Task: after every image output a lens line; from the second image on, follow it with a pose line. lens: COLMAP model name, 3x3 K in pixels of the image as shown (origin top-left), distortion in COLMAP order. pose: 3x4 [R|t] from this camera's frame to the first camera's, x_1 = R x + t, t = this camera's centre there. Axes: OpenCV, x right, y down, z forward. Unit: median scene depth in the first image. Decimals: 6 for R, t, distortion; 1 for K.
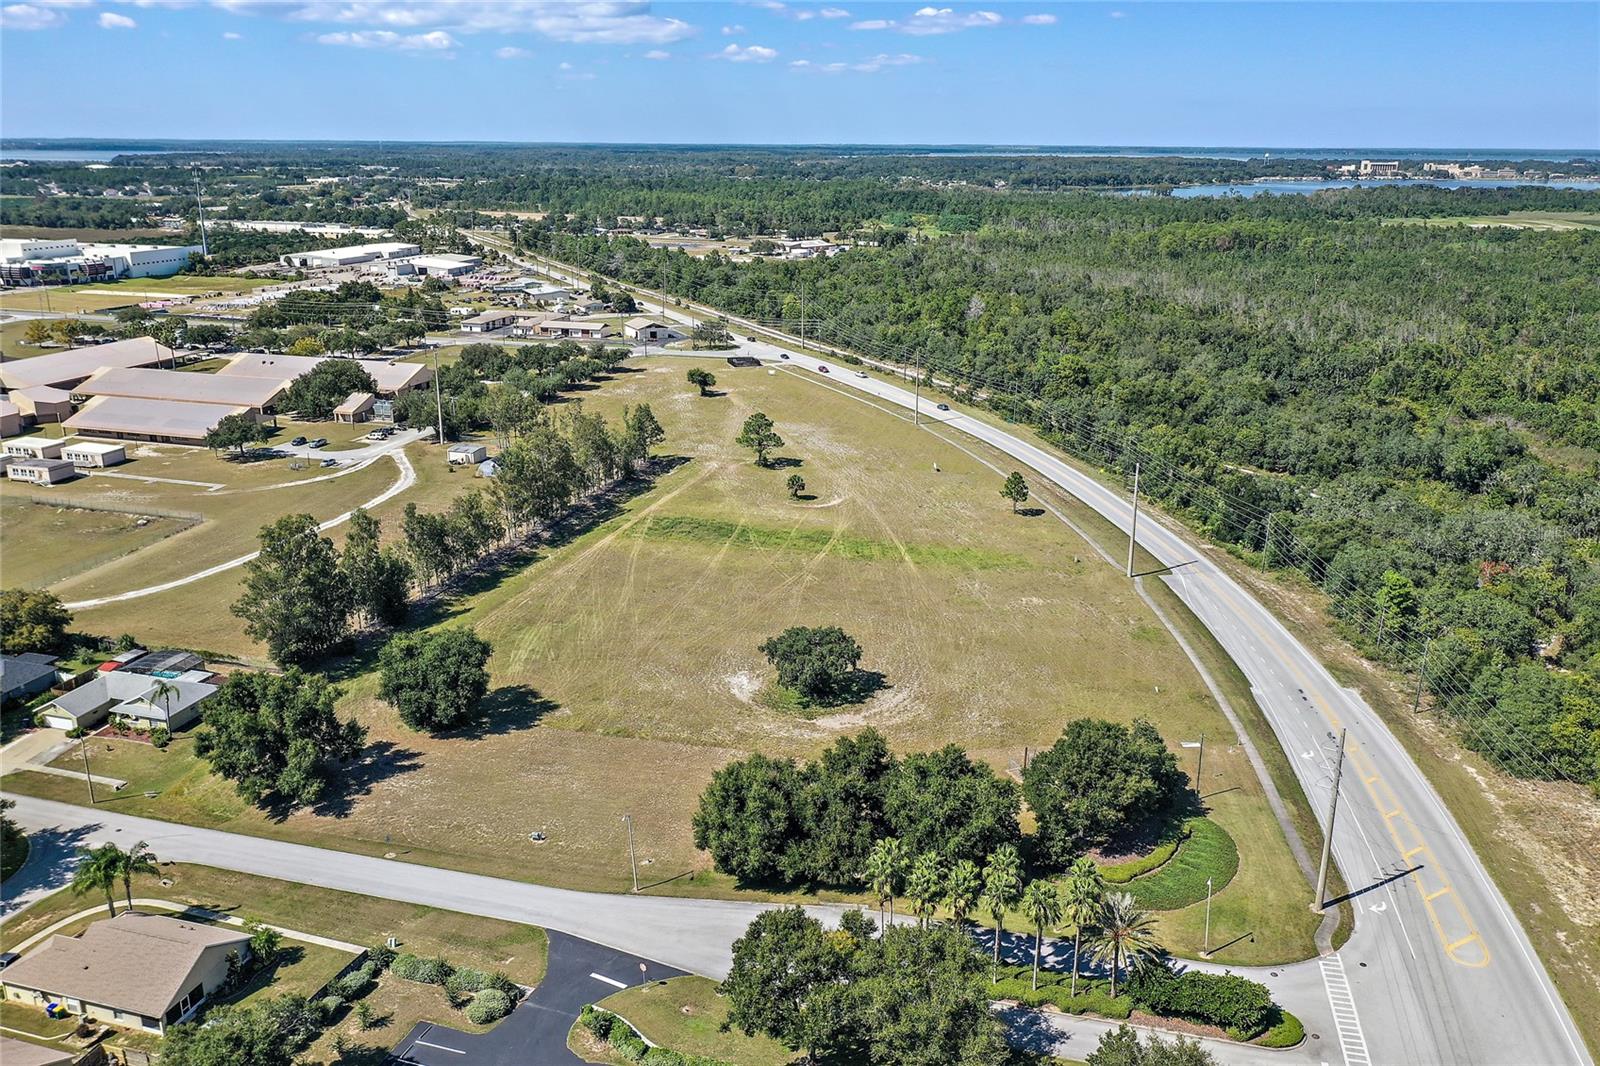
lens RADIAL K [[1264.8, 0, 805.5], [0, 1264.8, 519.9], [0, 0, 1]] dist [-0.002105, 0.003035]
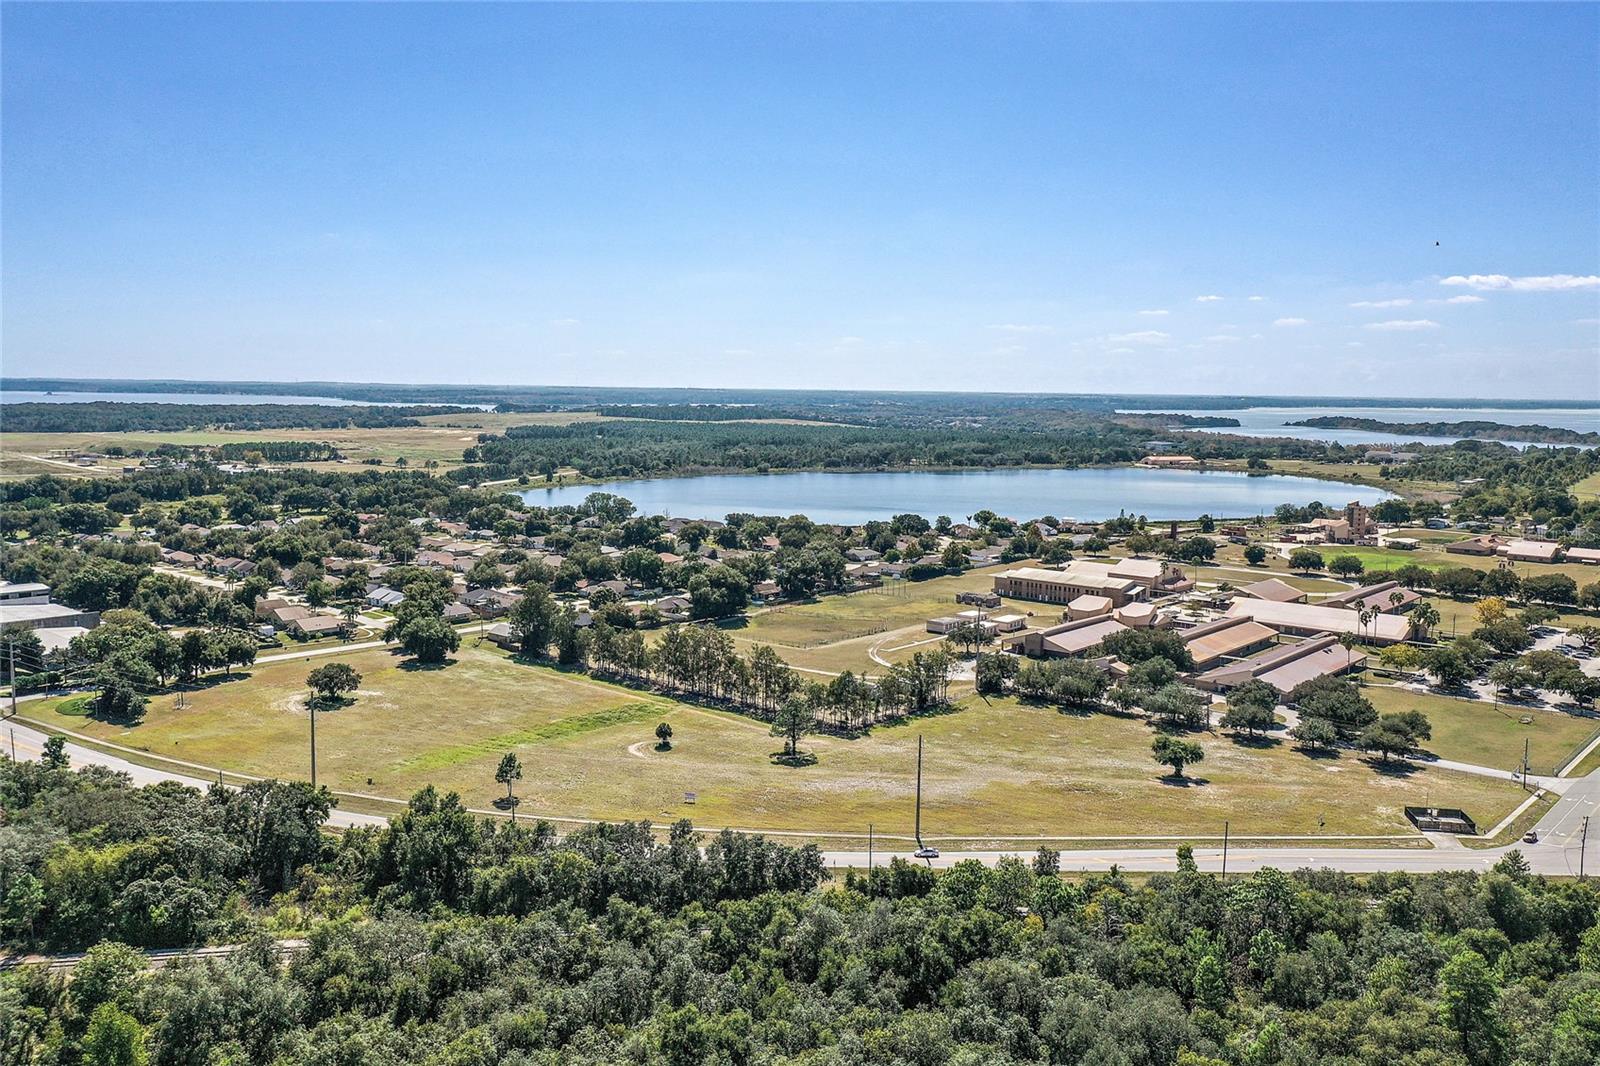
lens RADIAL K [[1264.8, 0, 807.5], [0, 1264.8, 531.9], [0, 0, 1]] dist [-0.002105, 0.003035]
pose [[-0.416045, 0.088923, -0.904986, 0.945041], [-0.273984, 0.936702, 0.217997, -0.477561], [0.867087, 0.338648, -0.365347, 1.491680]]
